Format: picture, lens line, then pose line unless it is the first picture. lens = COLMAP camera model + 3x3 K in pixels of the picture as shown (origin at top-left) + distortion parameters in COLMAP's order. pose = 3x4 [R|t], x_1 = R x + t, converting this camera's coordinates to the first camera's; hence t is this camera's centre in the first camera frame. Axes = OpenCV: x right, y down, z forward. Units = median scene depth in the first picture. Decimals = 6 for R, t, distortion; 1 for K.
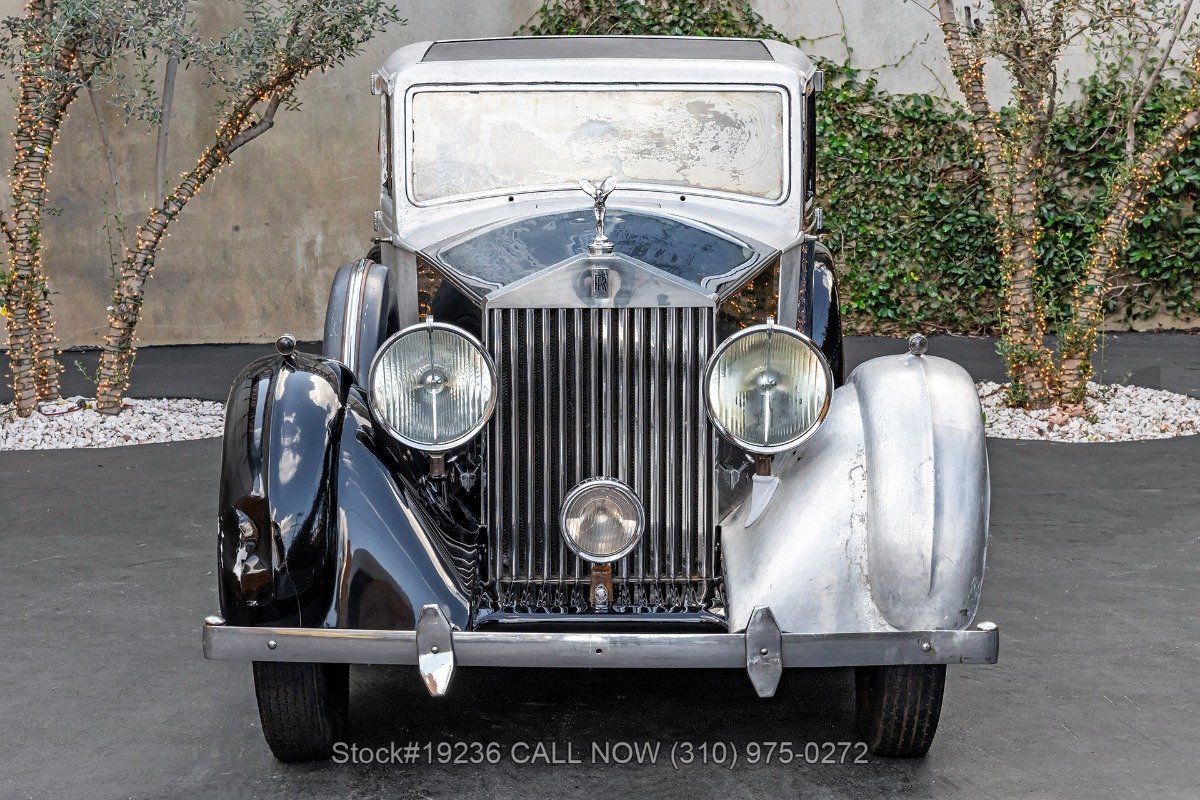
lens RADIAL K [[2681.5, 0, 601.7], [0, 2681.5, 421.6], [0, 0, 1]] dist [0.377738, 0.325603]
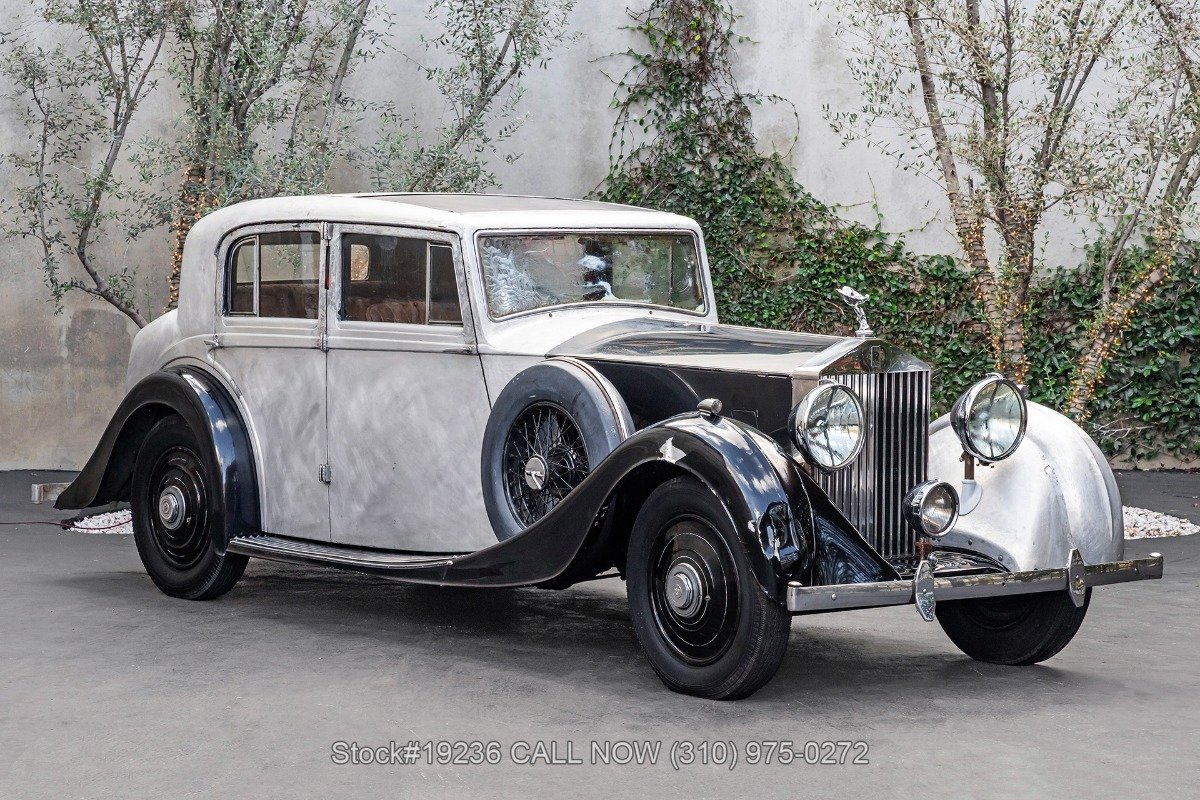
lens RADIAL K [[3164.8, 0, 601.5], [0, 3164.8, 385.6], [0, 0, 1]] dist [0.656993, 0.074768]
pose [[0.999768, 0.012578, -0.017483, -0.000677], [-0.014041, 0.996175, -0.086247, 0.053328], [0.016331, 0.086473, 0.996120, -0.343382]]
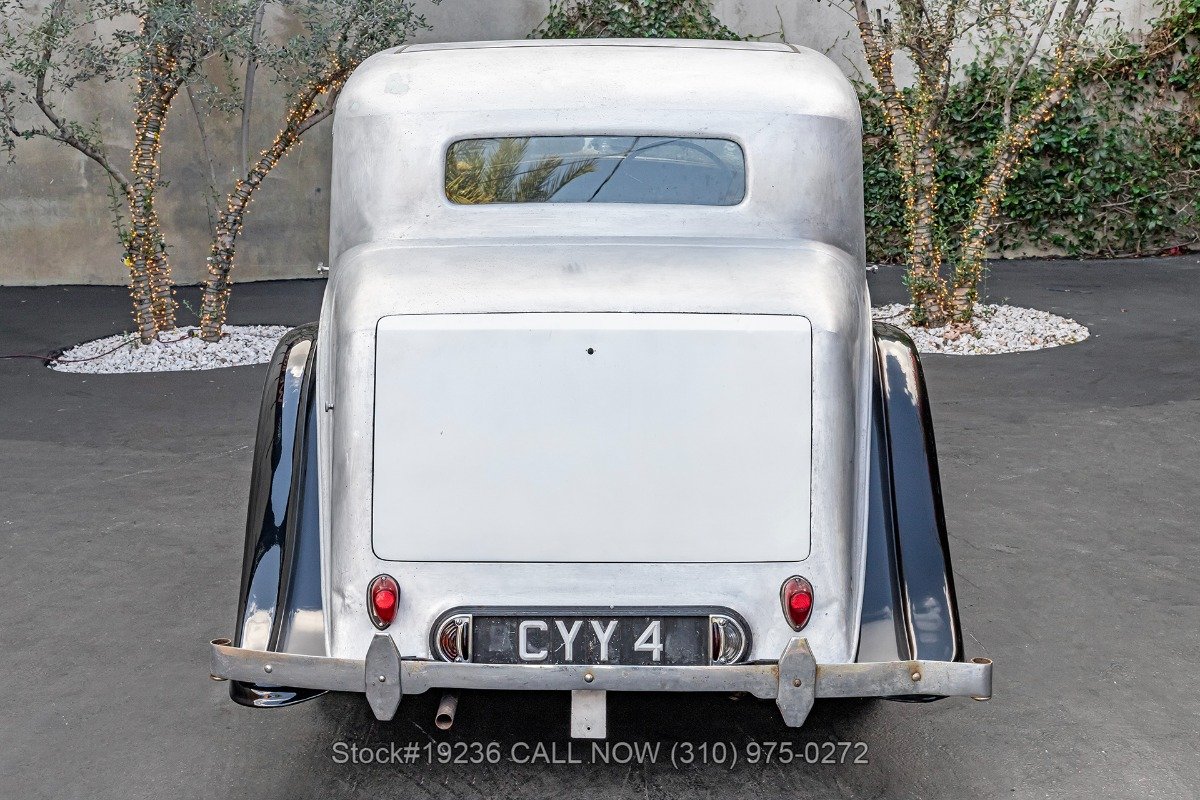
lens RADIAL K [[1850.7, 0, 593.7], [0, 1850.7, 423.1], [0, 0, 1]] dist [0.173864, 0.133122]
pose [[0.999811, -0.012876, -0.014549, 0.010469], [0.013763, 0.997942, 0.062633, -0.014597], [0.013712, -0.062821, 0.997931, 0.101947]]
